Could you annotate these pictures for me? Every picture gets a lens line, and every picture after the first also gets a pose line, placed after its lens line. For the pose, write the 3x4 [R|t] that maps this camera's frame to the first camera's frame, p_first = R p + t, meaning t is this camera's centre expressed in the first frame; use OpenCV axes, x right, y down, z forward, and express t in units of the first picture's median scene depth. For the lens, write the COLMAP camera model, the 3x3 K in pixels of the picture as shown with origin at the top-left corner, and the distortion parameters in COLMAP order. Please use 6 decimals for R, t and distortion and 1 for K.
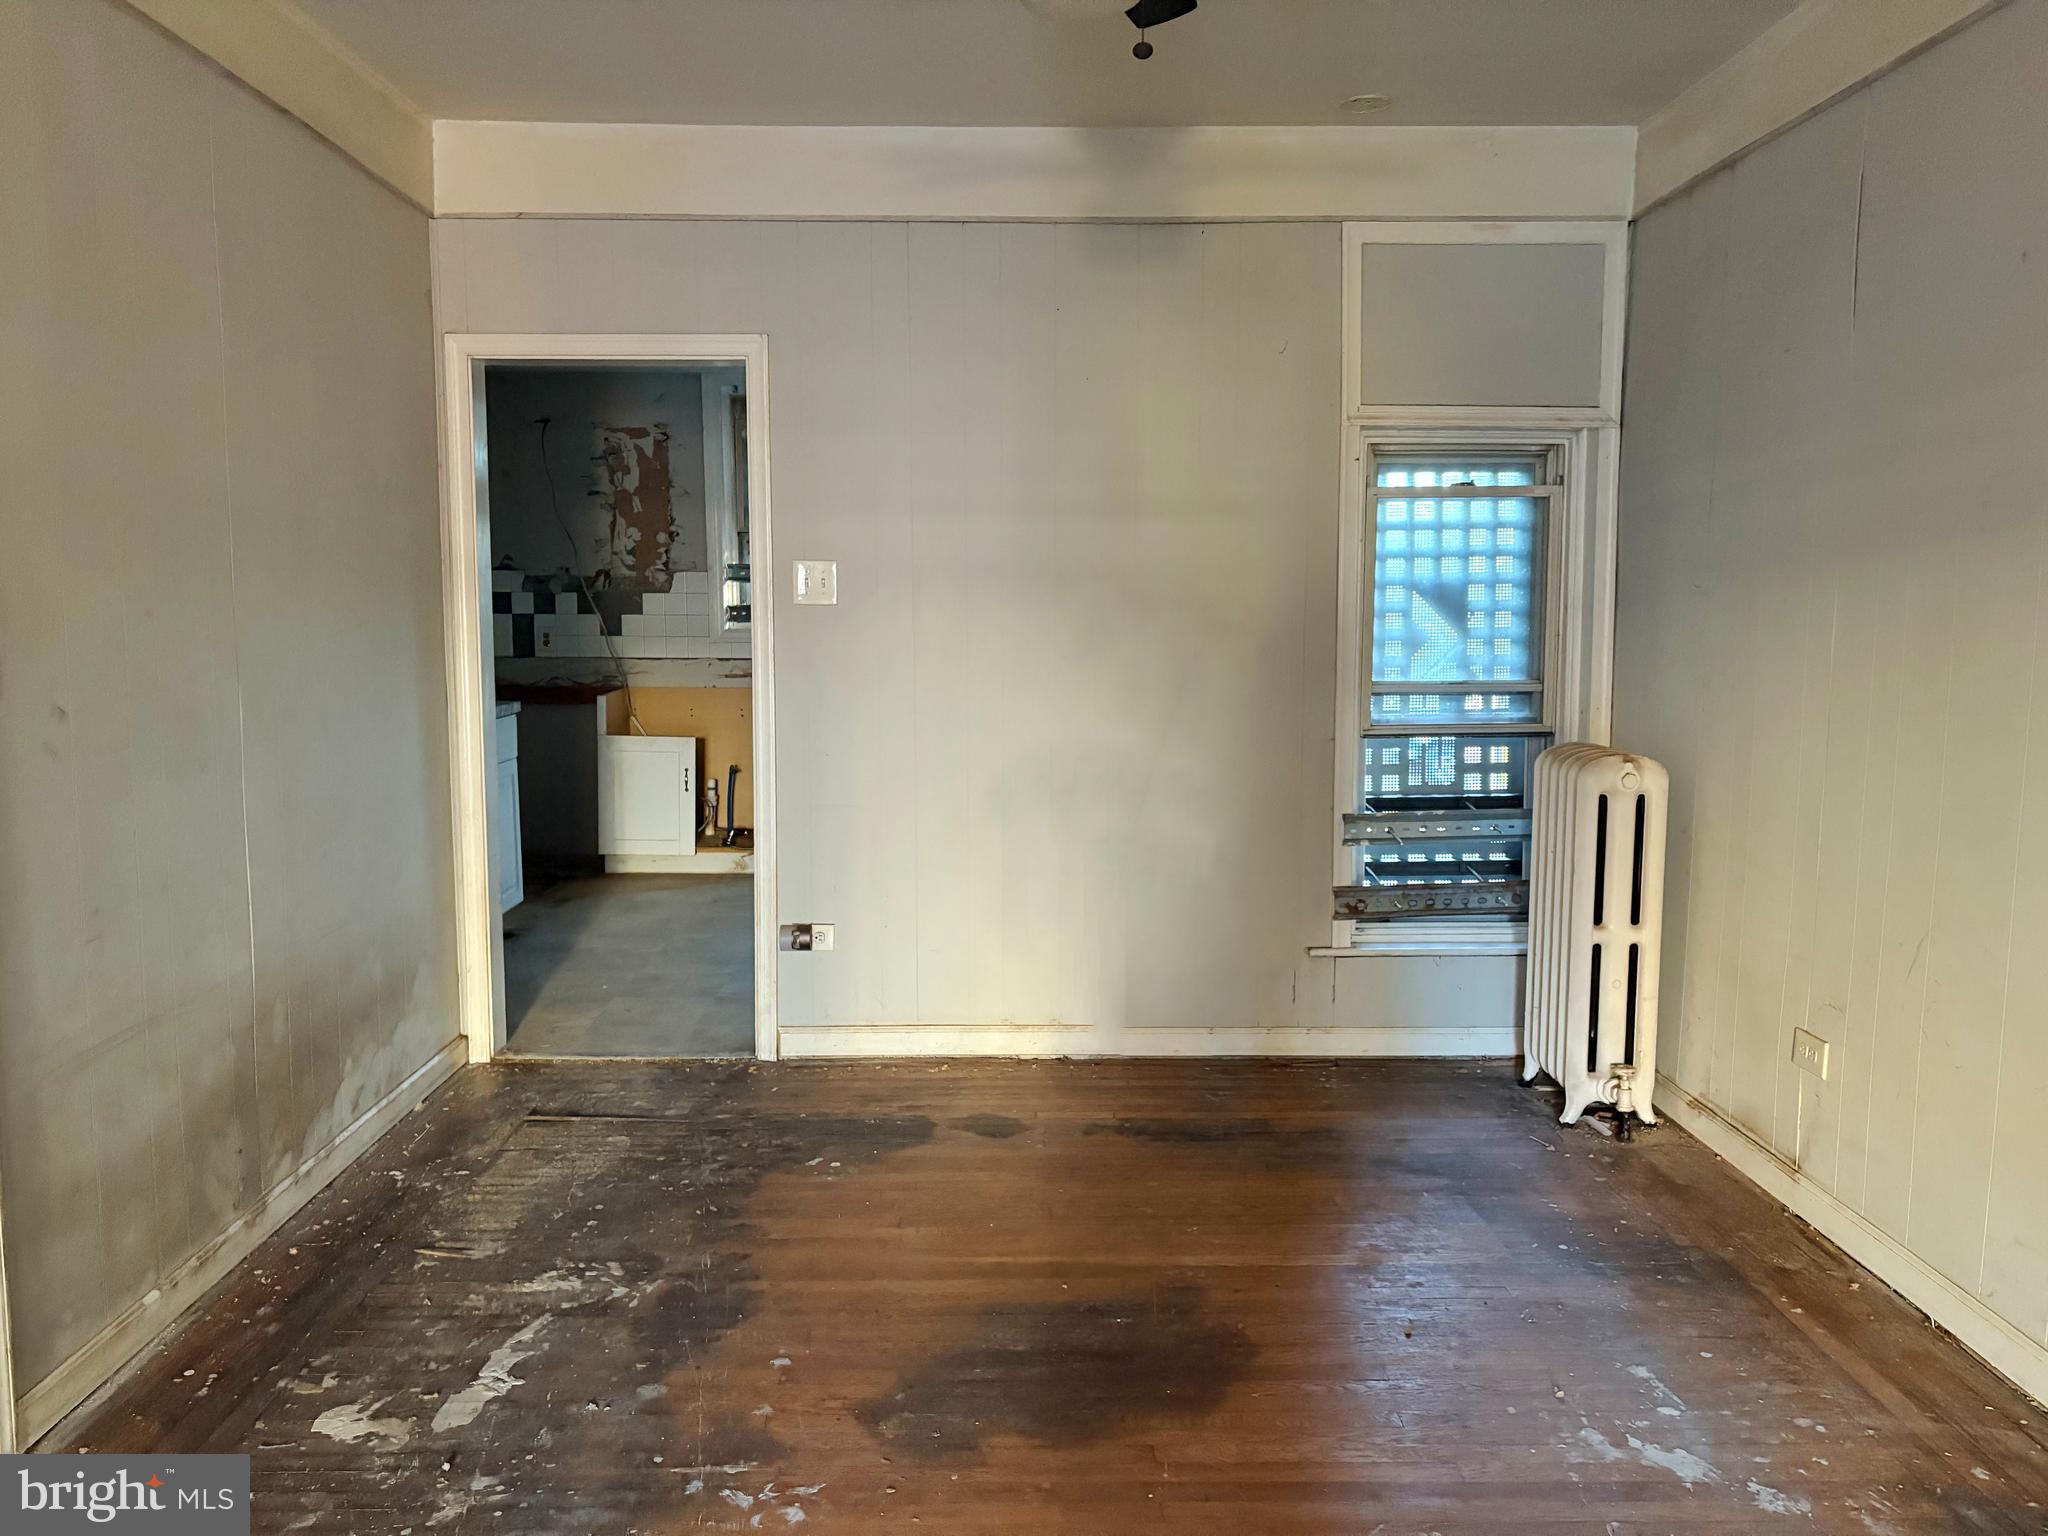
lens RADIAL K [[1565.2, 0, 1029.5], [0, 1565.2, 771.6], [0, 0, 1]] dist [0.062379, -0.003363]
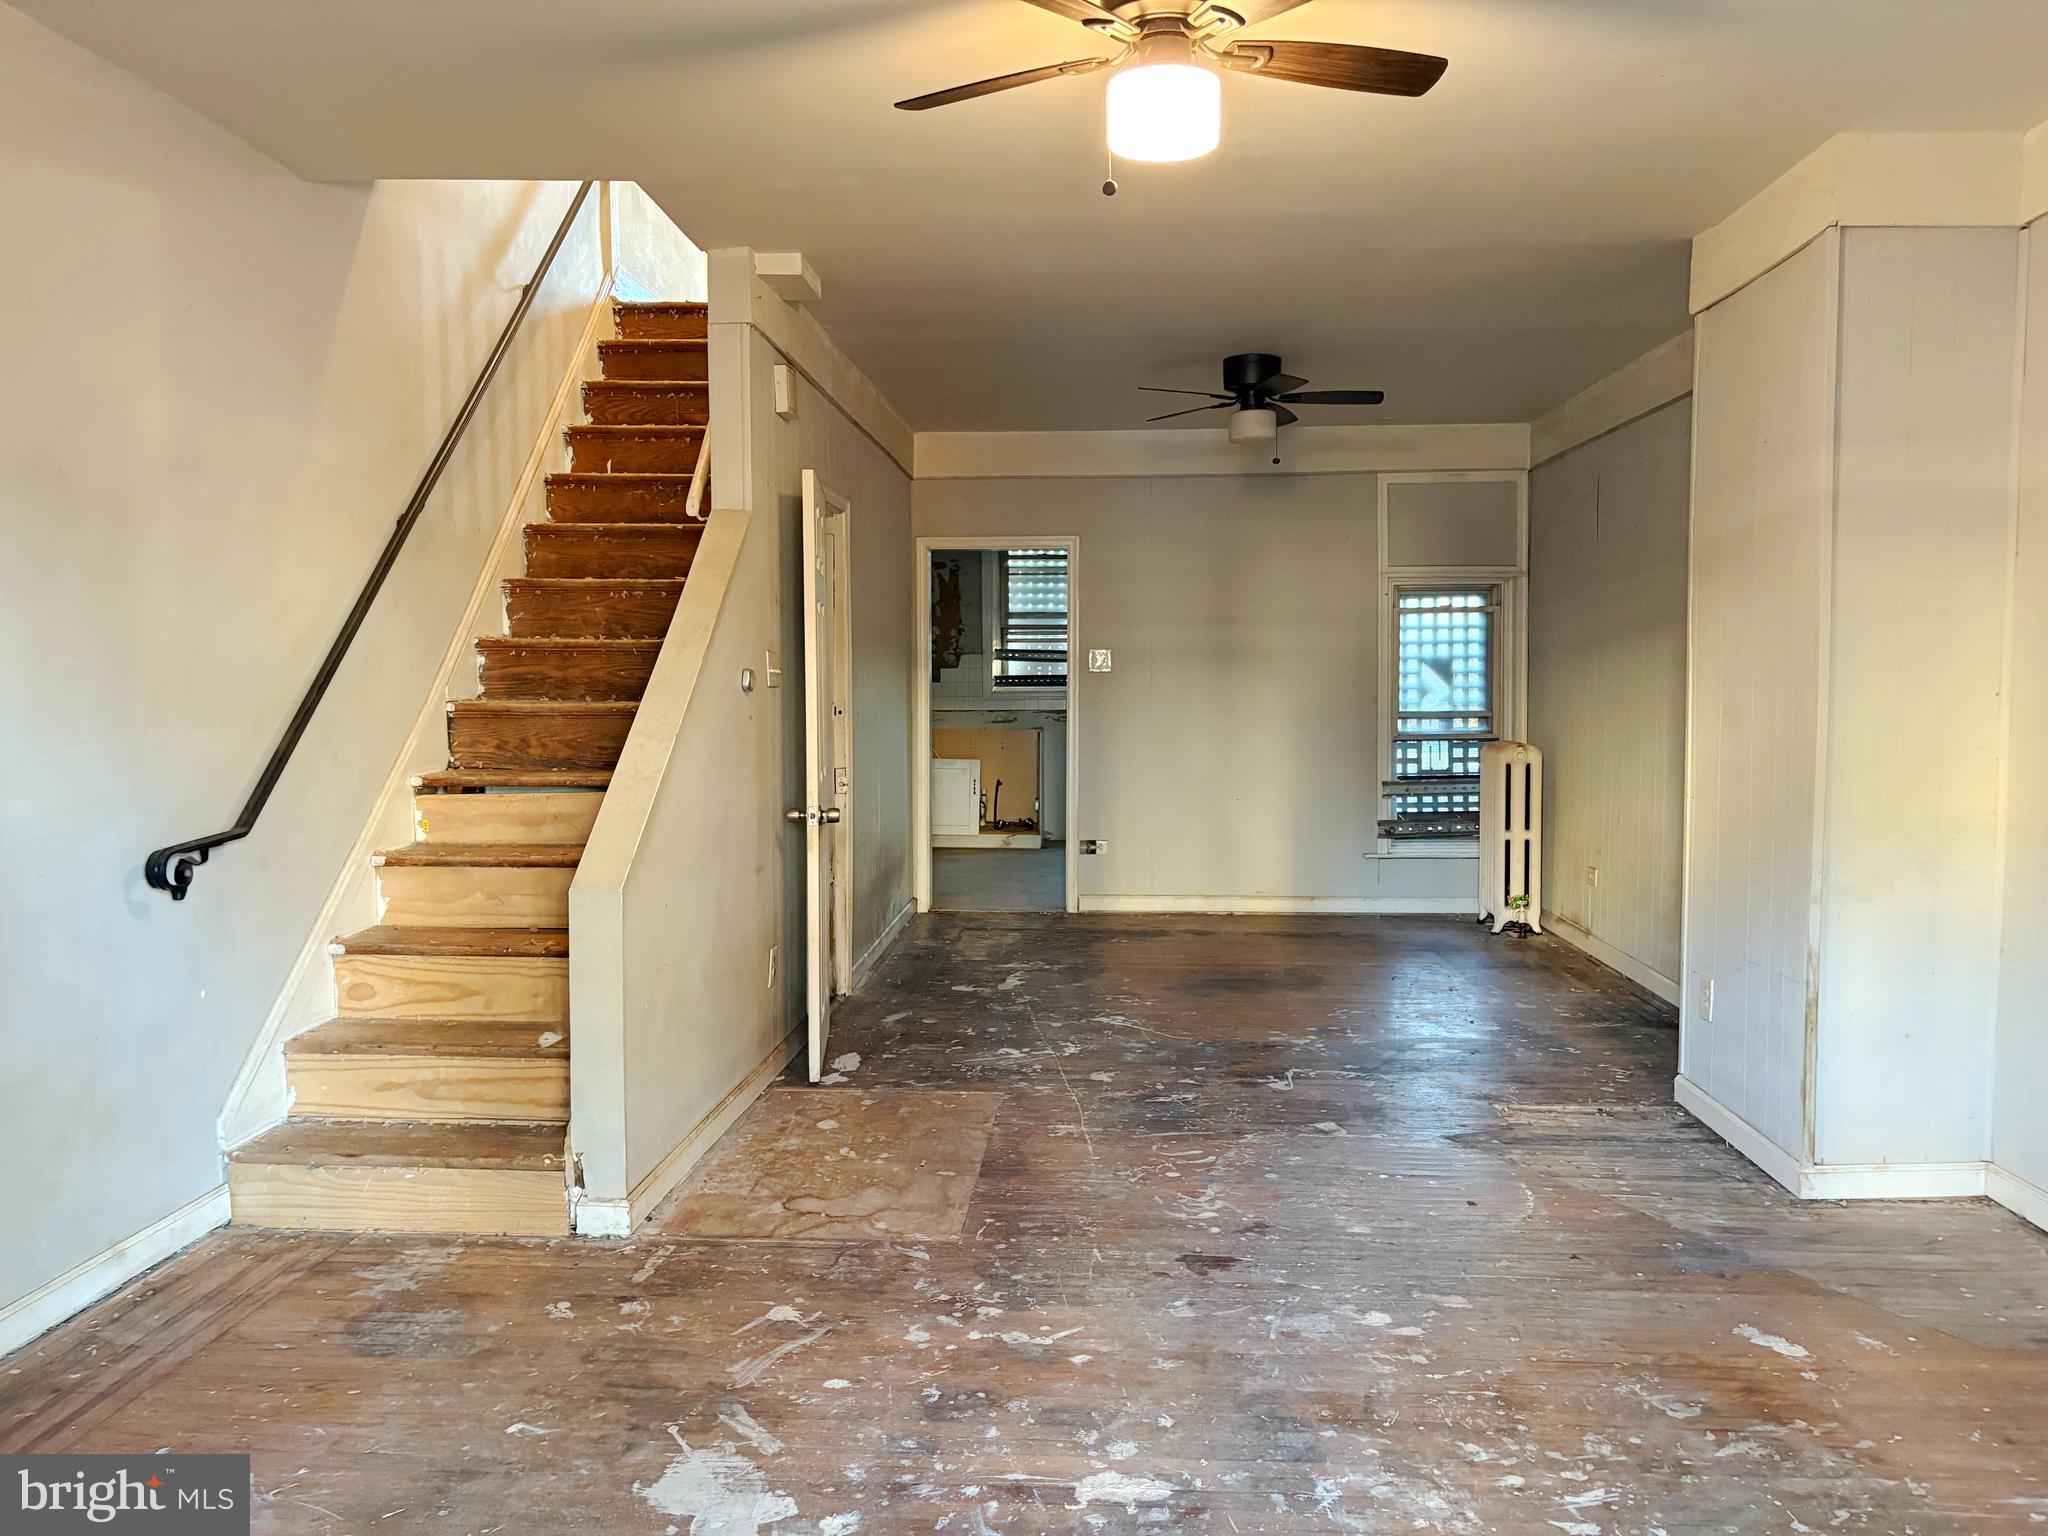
lens RADIAL K [[1565.2, 0, 1015.5], [0, 1565.2, 765.4], [0, 0, 1]] dist [0.062379, -0.003363]
pose [[0.996088, -0.000099, -0.088367, -0.068224], [-0.004665, 0.998546, -0.053705, 0.107554], [0.088244, 0.053907, 0.994639, -0.873915]]
